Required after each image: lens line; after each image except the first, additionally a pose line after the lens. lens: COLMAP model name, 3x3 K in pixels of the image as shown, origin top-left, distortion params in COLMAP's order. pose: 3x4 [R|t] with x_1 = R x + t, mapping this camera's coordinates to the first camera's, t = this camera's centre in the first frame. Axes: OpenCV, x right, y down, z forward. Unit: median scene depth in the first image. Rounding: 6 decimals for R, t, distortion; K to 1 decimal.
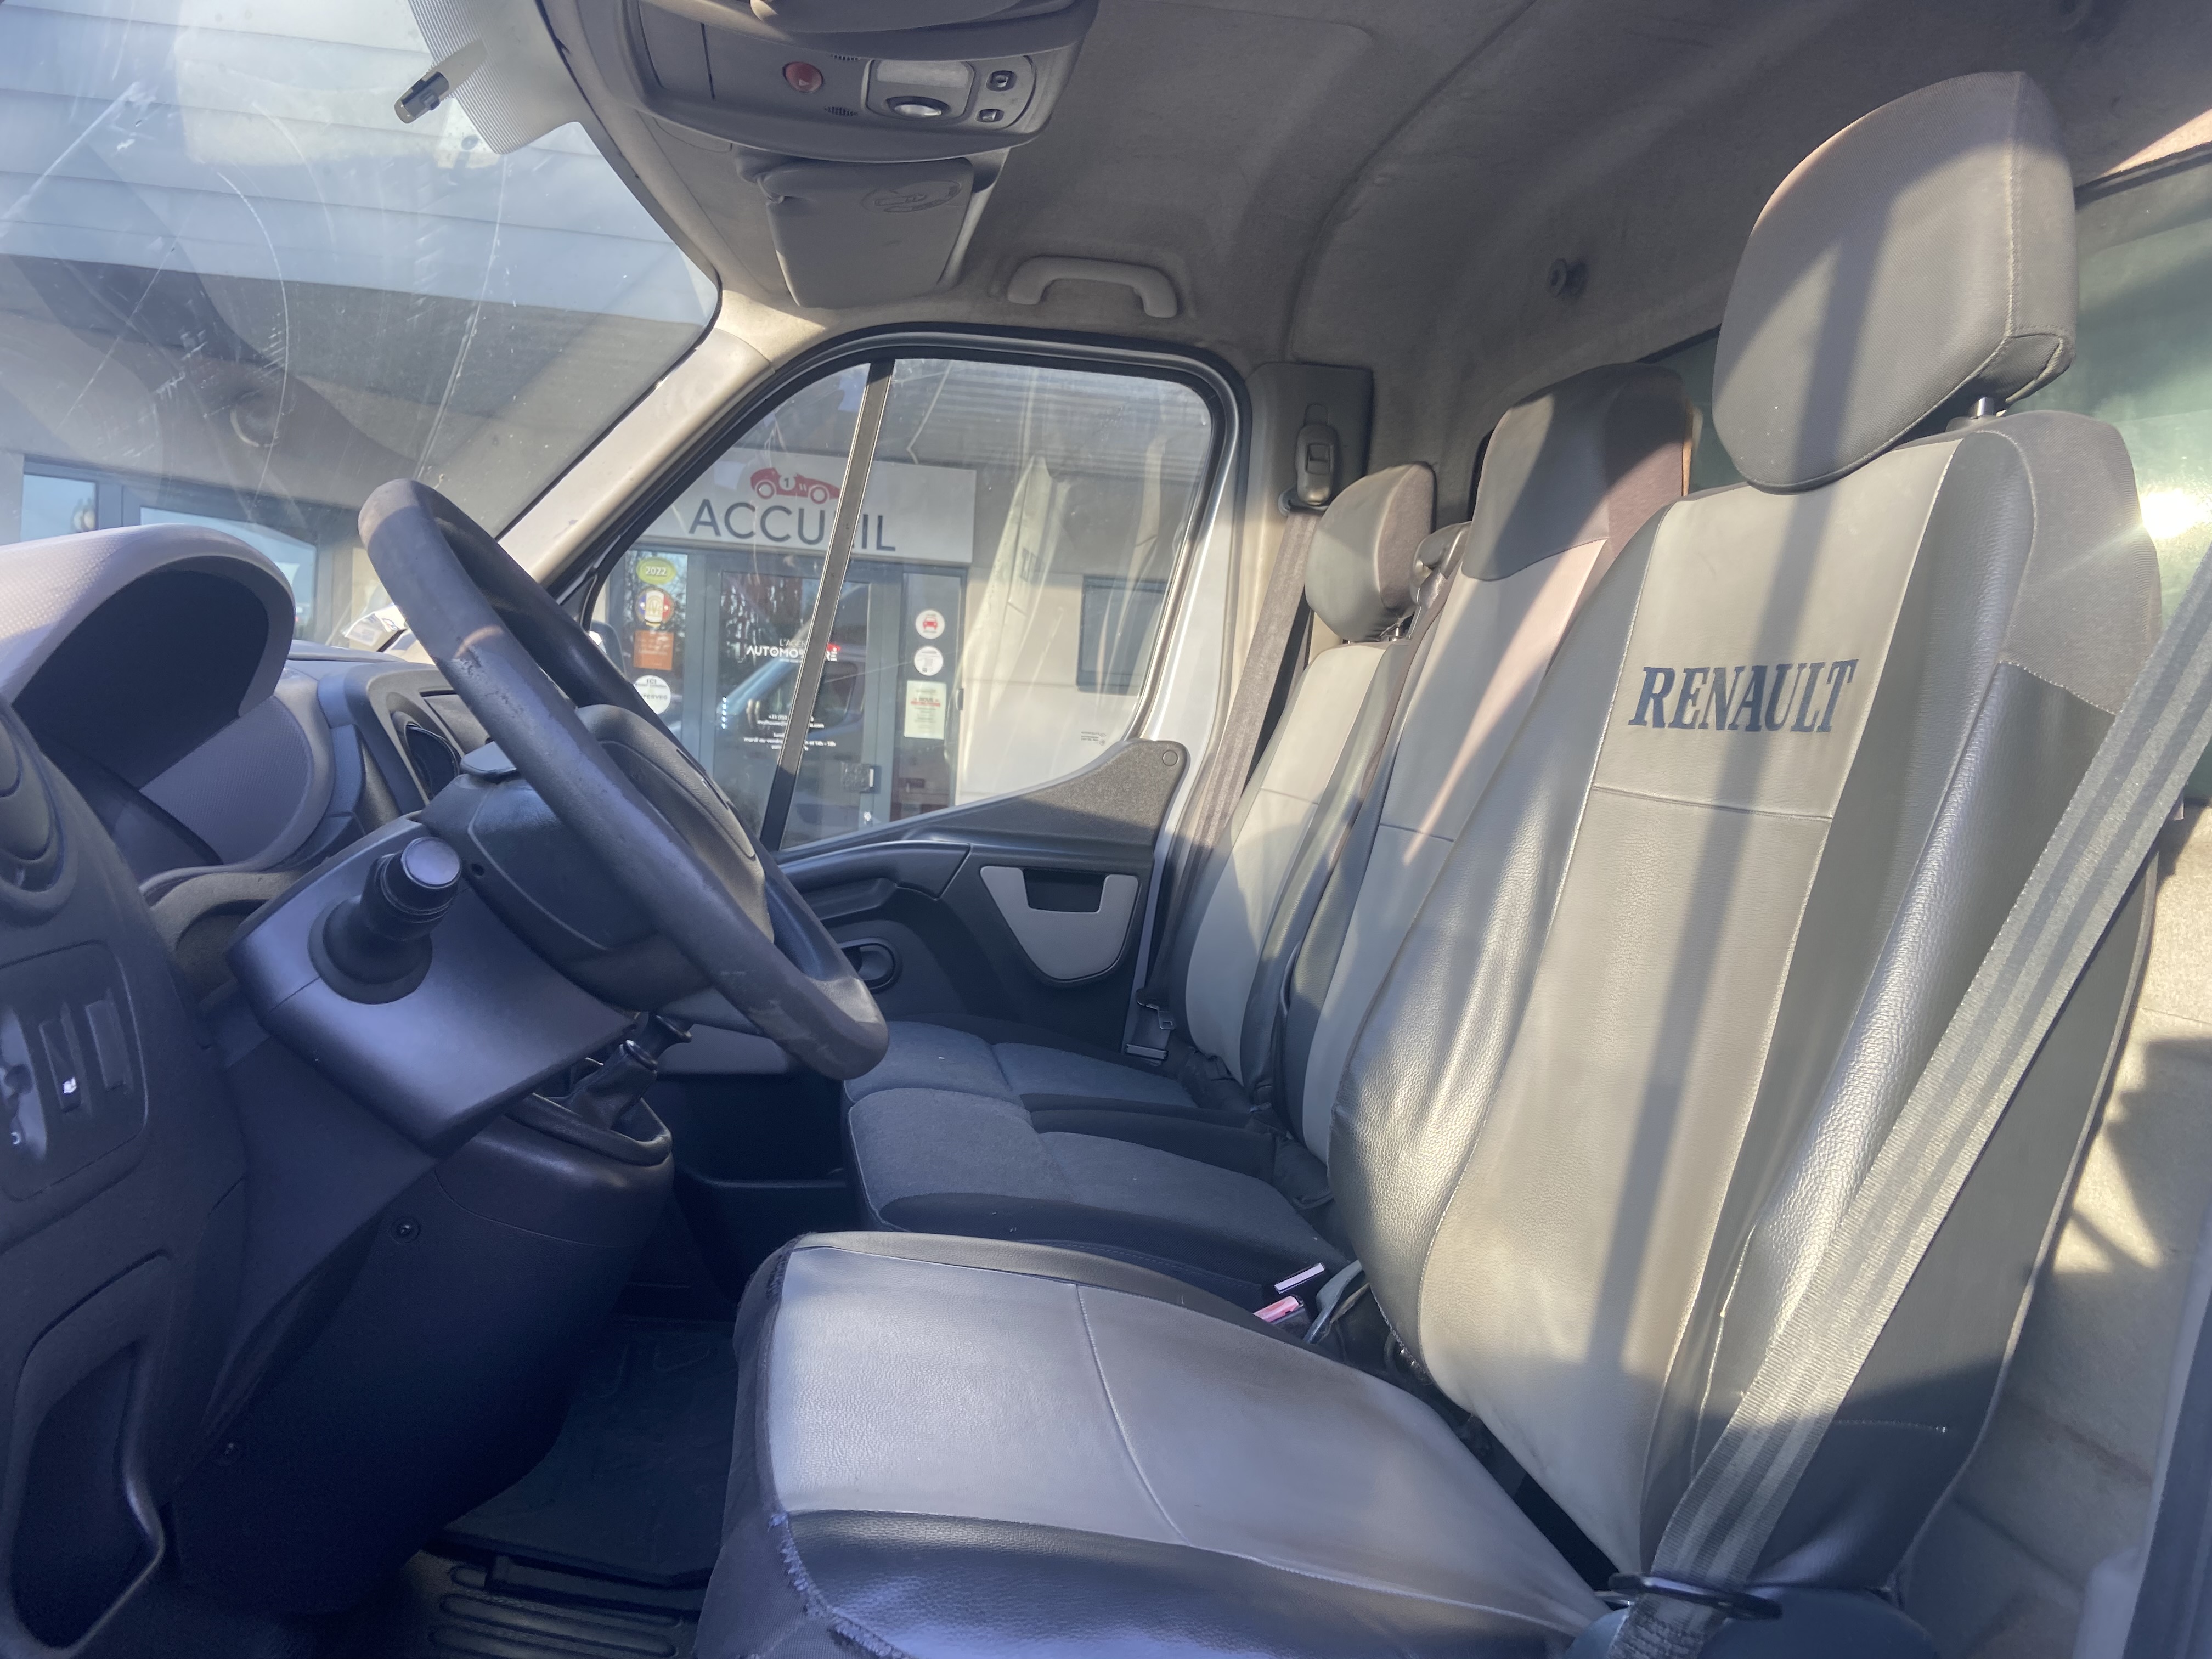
lens RADIAL K [[1655.5, 0, 1116.4], [0, 1655.5, 824.9], [0, 0, 1]] dist [0.103588, -0.111538]
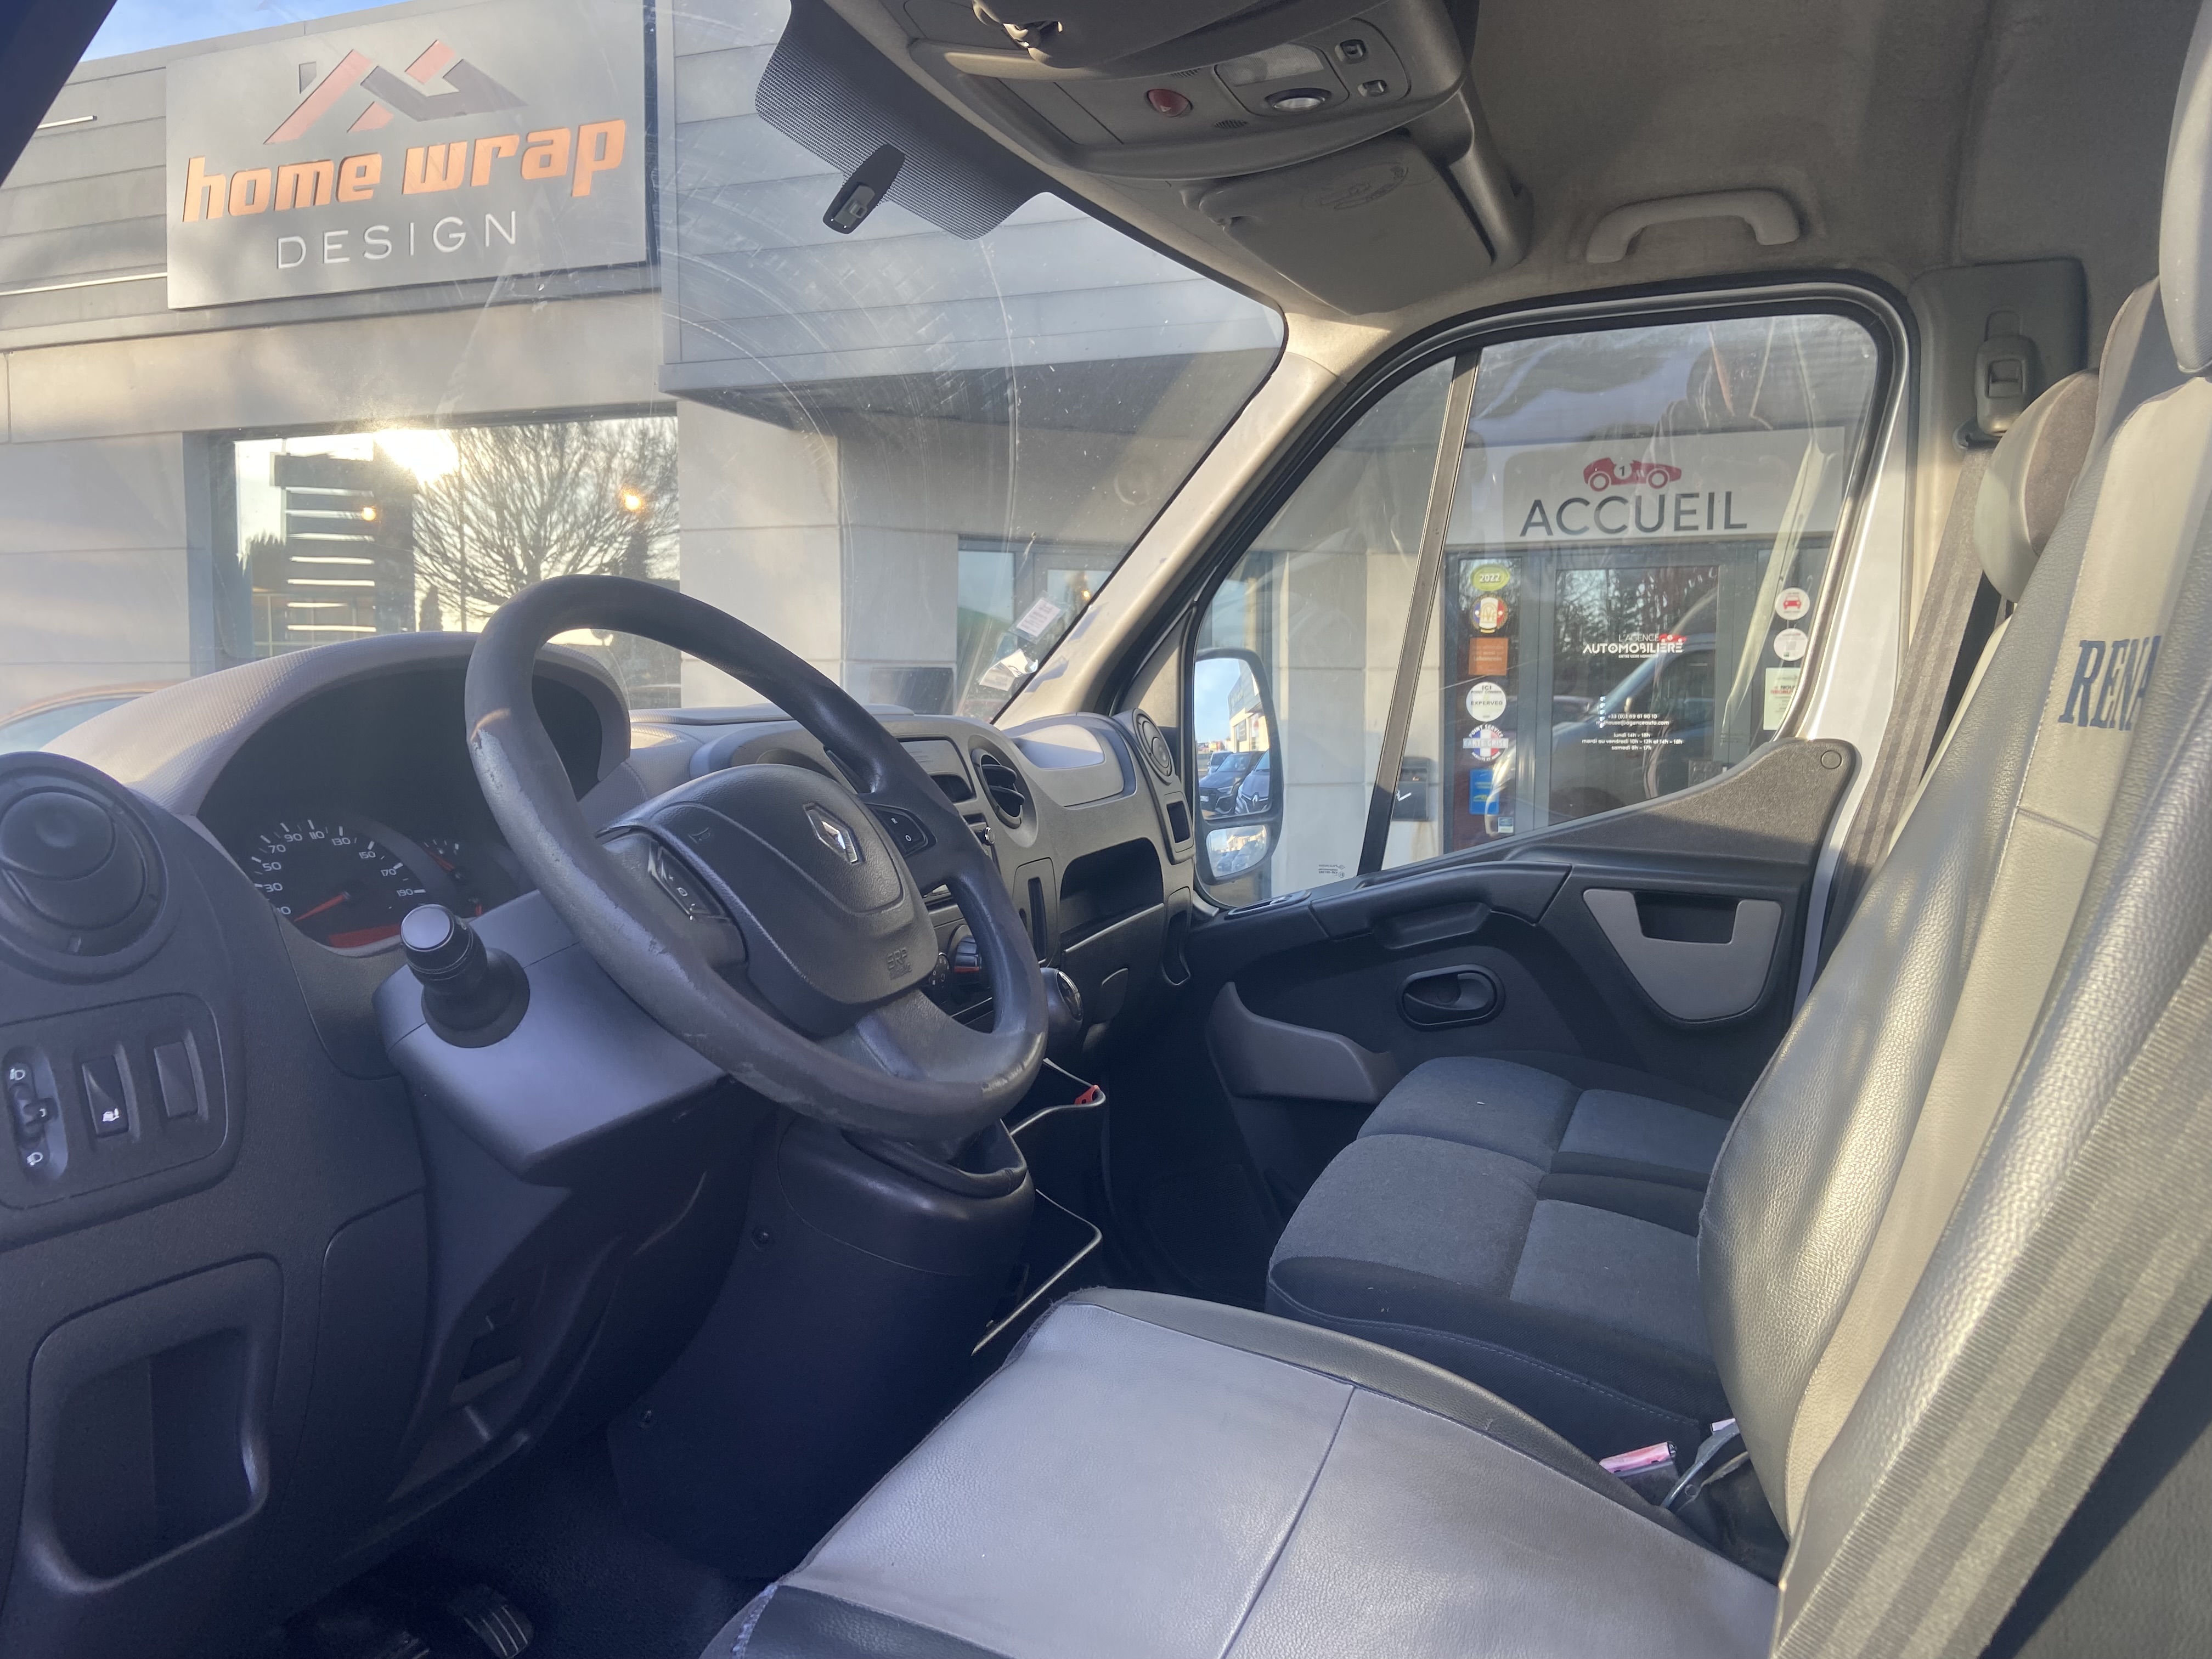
lens RADIAL K [[1661.8, 0, 1106.4], [0, 1661.8, 794.4], [0, 0, 1]] dist [0.128761, -0.157339]
pose [[0.854851, -0.026574, -0.518193, 0.171066], [0.017103, 0.999588, -0.023047, -0.009857], [0.518592, 0.010839, 0.854953, 0.084785]]
